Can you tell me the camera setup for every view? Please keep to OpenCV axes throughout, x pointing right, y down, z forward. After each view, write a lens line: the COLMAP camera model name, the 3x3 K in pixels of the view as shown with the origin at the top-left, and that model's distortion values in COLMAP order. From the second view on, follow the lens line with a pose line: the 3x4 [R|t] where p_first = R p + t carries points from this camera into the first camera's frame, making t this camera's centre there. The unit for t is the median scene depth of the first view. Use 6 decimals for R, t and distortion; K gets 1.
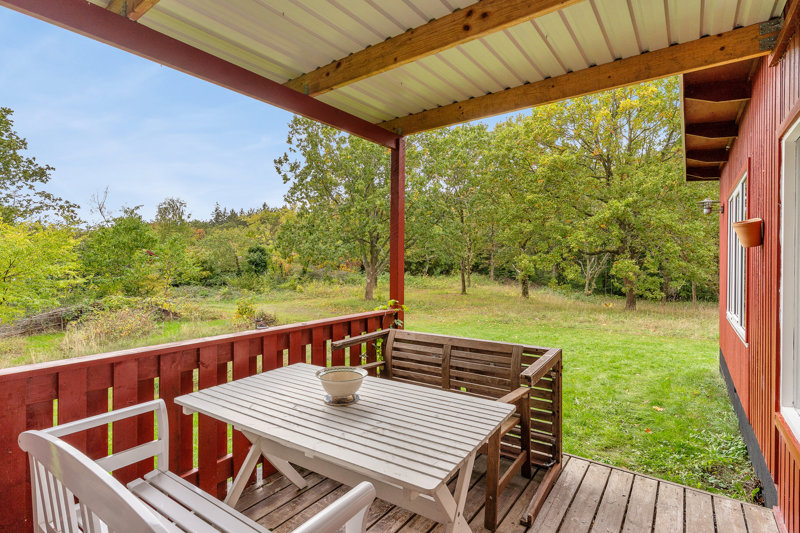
lens RADIAL K [[403.2, 0, 405.8], [0, 403.2, 259.0], [0, 0, 1]] dist [-0.015699, -0.001178]
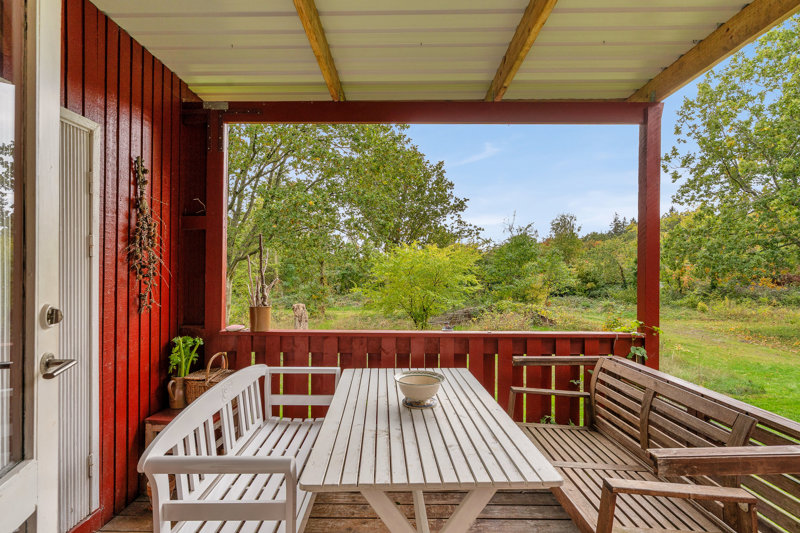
lens RADIAL K [[403.2, 0, 401.2], [0, 403.2, 269.5], [0, 0, 1]] dist [-0.015699, -0.001178]
pose [[0.563284, -0.001150, -0.826262, 0.074719], [-0.002246, 0.999993, -0.002923, 0.001603], [0.826260, 0.003503, 0.563278, 0.043849]]
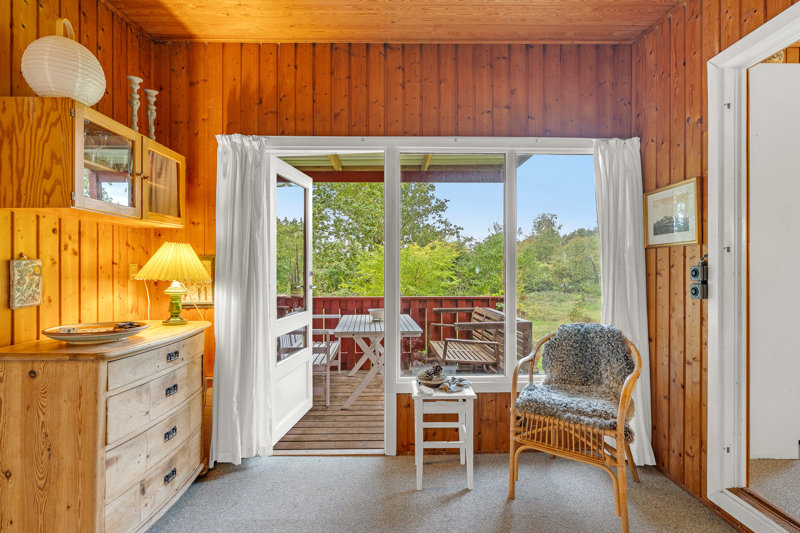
lens RADIAL K [[446.9, 0, 406.8], [0, 446.9, 266.8], [0, 0, 1]] dist [-0.003637, 0.002166]
pose [[0.592330, -0.010174, -0.805631, 0.222395], [0.006626, 0.999948, -0.007756, 0.007158], [0.805668, -0.000744, 0.592367, -0.041123]]
